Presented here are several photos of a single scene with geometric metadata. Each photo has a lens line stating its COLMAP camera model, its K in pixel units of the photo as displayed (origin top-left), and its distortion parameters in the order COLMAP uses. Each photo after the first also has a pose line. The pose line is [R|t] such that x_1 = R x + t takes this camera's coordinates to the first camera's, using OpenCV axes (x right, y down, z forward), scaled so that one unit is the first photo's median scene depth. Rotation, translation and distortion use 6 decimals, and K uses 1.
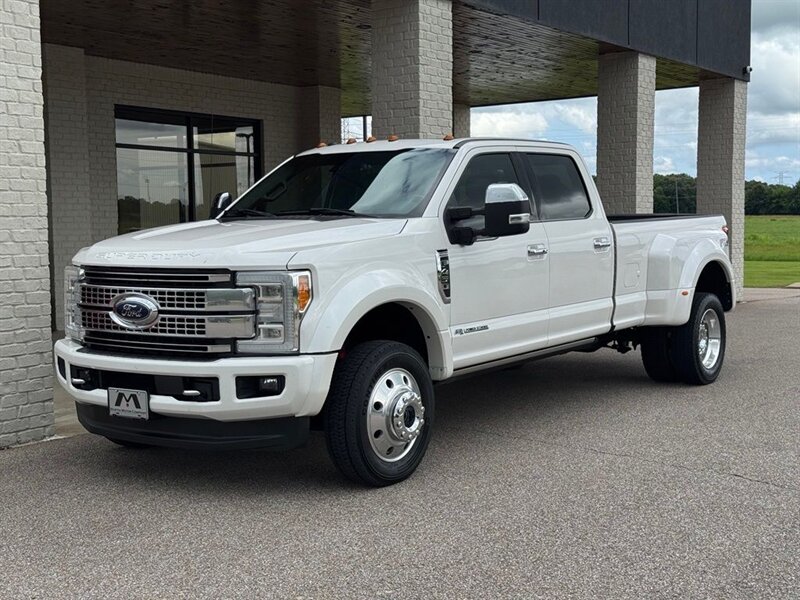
lens RADIAL K [[1110.6, 0, 400.9], [0, 1110.6, 297.2], [0, 0, 1]] dist [0.202962, -0.467605]
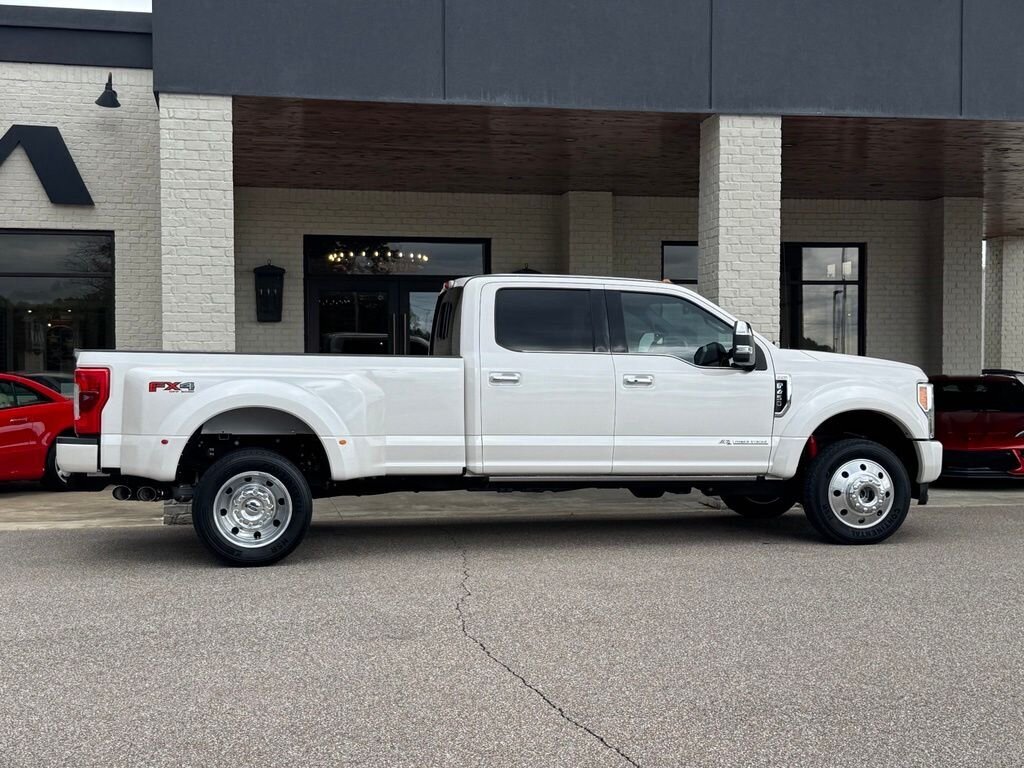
lens RADIAL K [[1353.2, 0, 509.6], [0, 1353.2, 384.3], [0, 0, 1]] dist [0.200929, -0.444577]
pose [[0.723878, 0.016617, -0.689728, 1.019427], [-0.051414, 0.998229, -0.029910, -0.002040], [0.688010, 0.057113, 0.723451, 0.082335]]
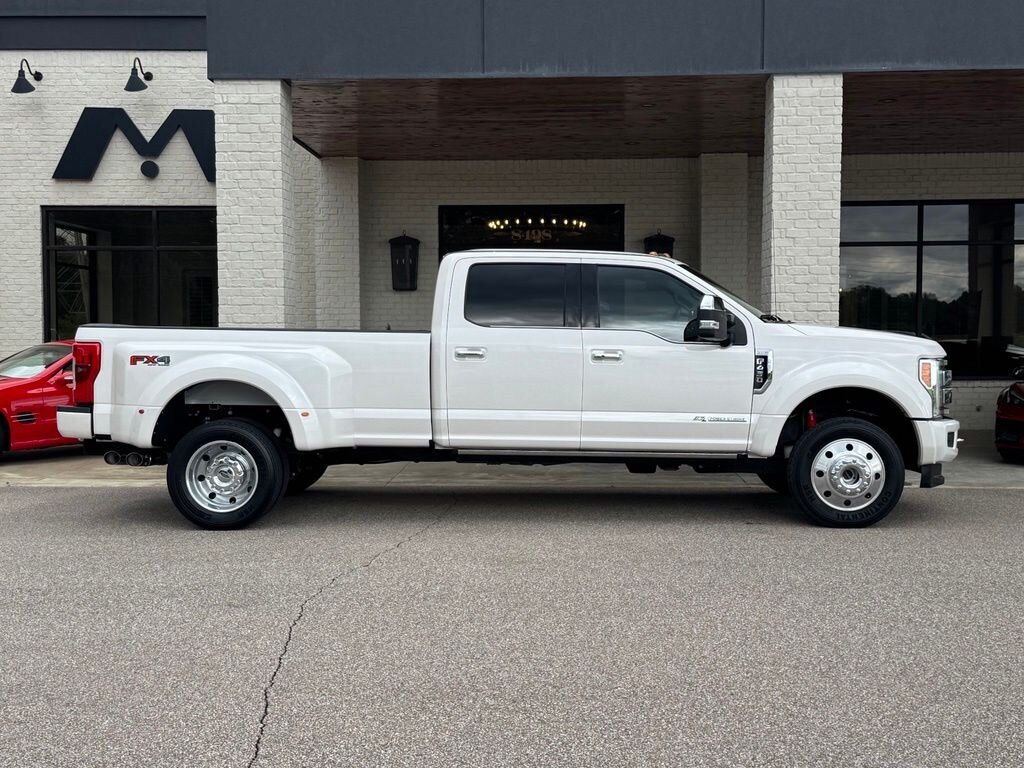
lens RADIAL K [[1353.2, 0, 509.6], [0, 1353.2, 384.3], [0, 0, 1]] dist [0.200929, -0.444577]
pose [[0.543602, 0.044200, -0.838179, 1.247635], [-0.059462, 0.998131, 0.014071, -0.037305], [0.837235, 0.042191, 0.545214, 0.334673]]
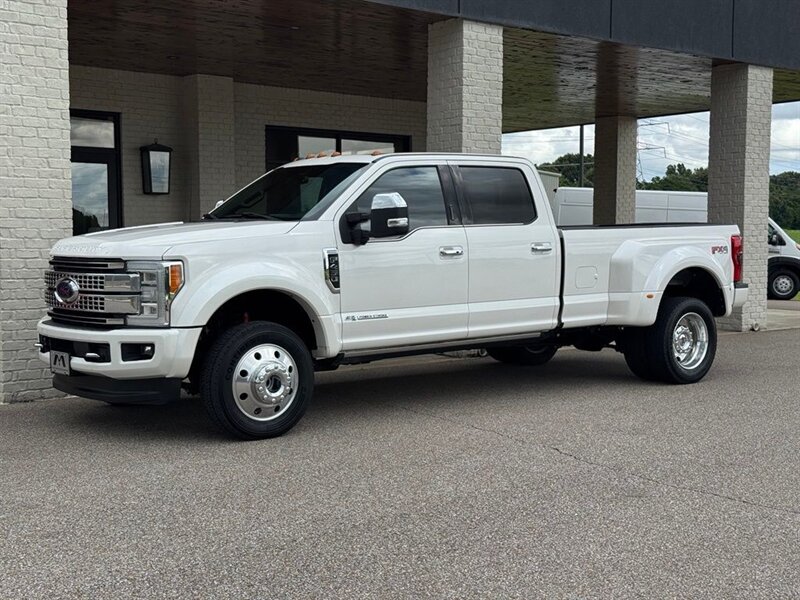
lens RADIAL K [[1110.6, 0, 400.9], [0, 1110.6, 297.2], [0, 0, 1]] dist [0.202962, -0.467605]
pose [[0.965301, 0.024942, -0.259946, 0.370737], [-0.027729, 0.999591, -0.007057, 0.014366], [0.259663, 0.014020, 0.965597, -0.111998]]
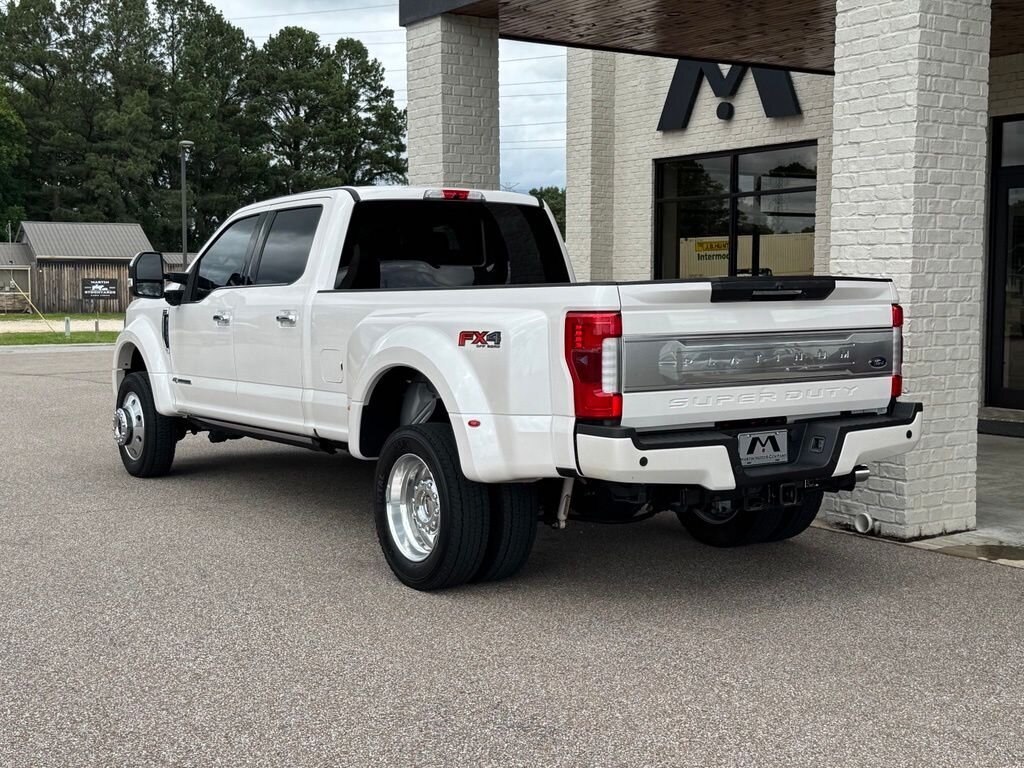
lens RADIAL K [[1351.5, 0, 505.7], [0, 1351.5, 386.3], [0, 0, 1]] dist [0.193234, -0.406750]
pose [[-0.364004, 0.085579, -0.927458, 1.132557], [-0.056989, 0.991858, 0.113888, -0.130627], [0.929652, 0.094310, -0.356163, 1.658240]]
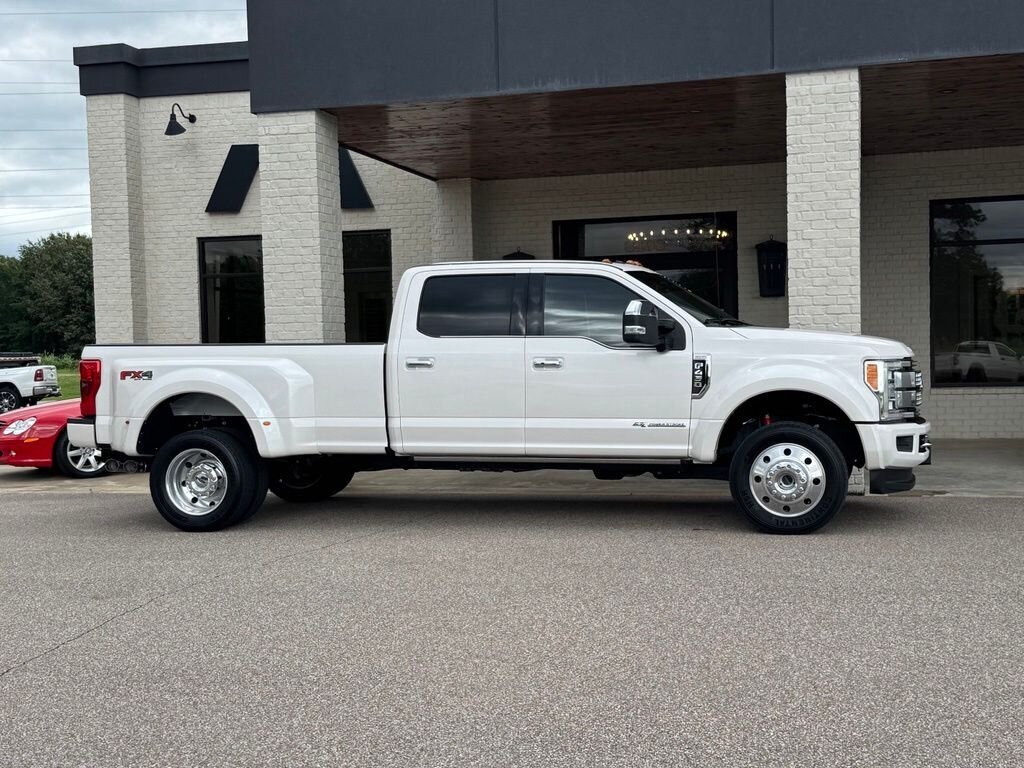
lens RADIAL K [[1354.9, 0, 515.0], [0, 1354.9, 385.5], [0, 0, 1]] dist [0.197138, -0.415035]
pose [[0.343918, 0.027407, -0.938600, 1.438967], [-0.042271, 0.999012, 0.013683, -0.046826], [0.938048, 0.034970, 0.344737, 0.640435]]
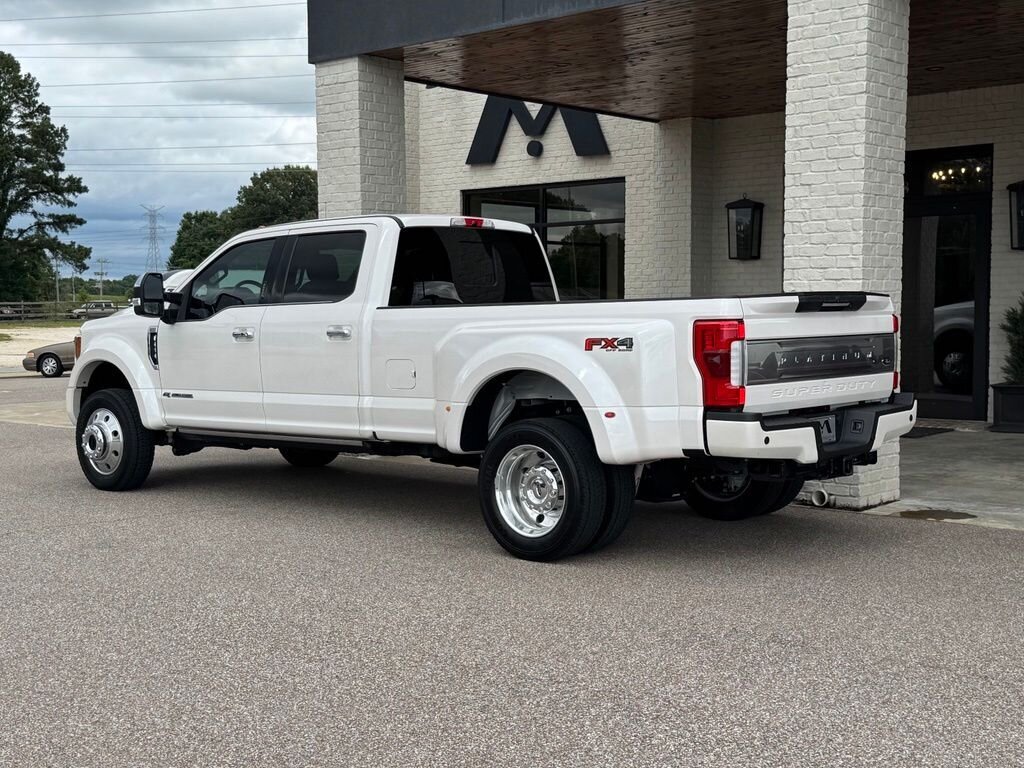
lens RADIAL K [[1353.2, 0, 509.6], [0, 1353.2, 384.3], [0, 0, 1]] dist [0.200929, -0.444577]
pose [[-0.113295, 0.070381, -0.991065, 1.353622], [-0.060964, 0.995116, 0.077638, -0.108176], [0.991689, 0.069216, -0.108451, 1.390606]]
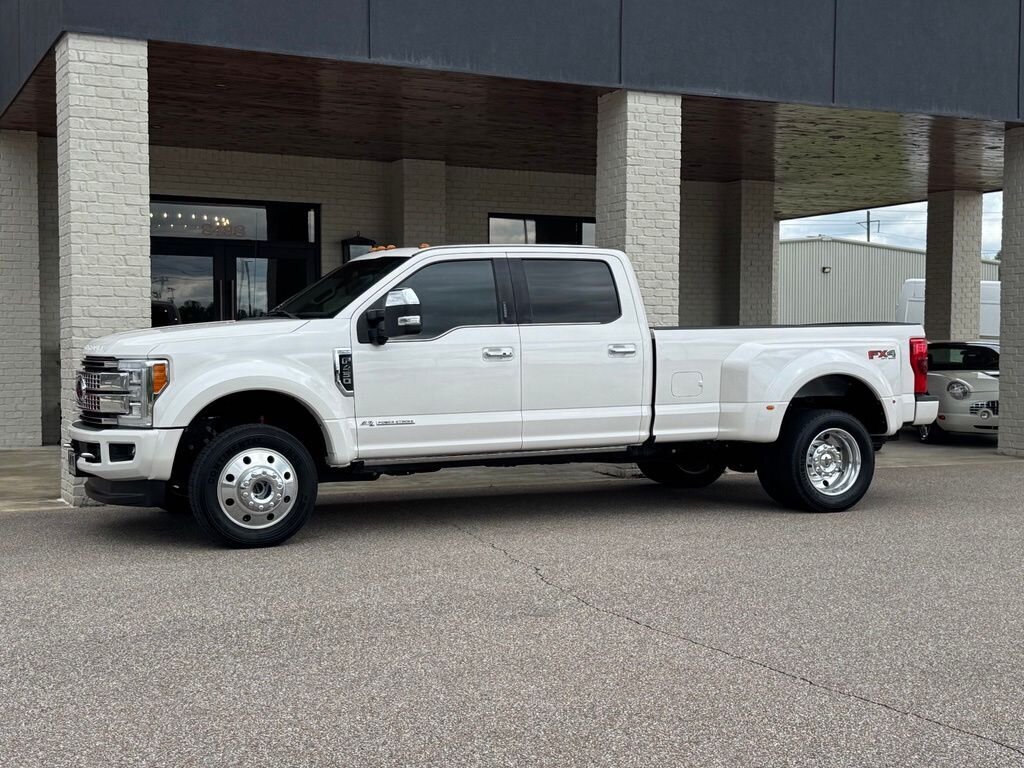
lens RADIAL K [[1353.2, 0, 509.6], [0, 1353.2, 384.3], [0, 0, 1]] dist [0.200929, -0.444577]
pose [[0.874667, 0.029400, -0.483832, 0.743741], [-0.045192, 0.998757, -0.021008, 0.013098], [0.482613, 0.040241, 0.874909, -0.094088]]
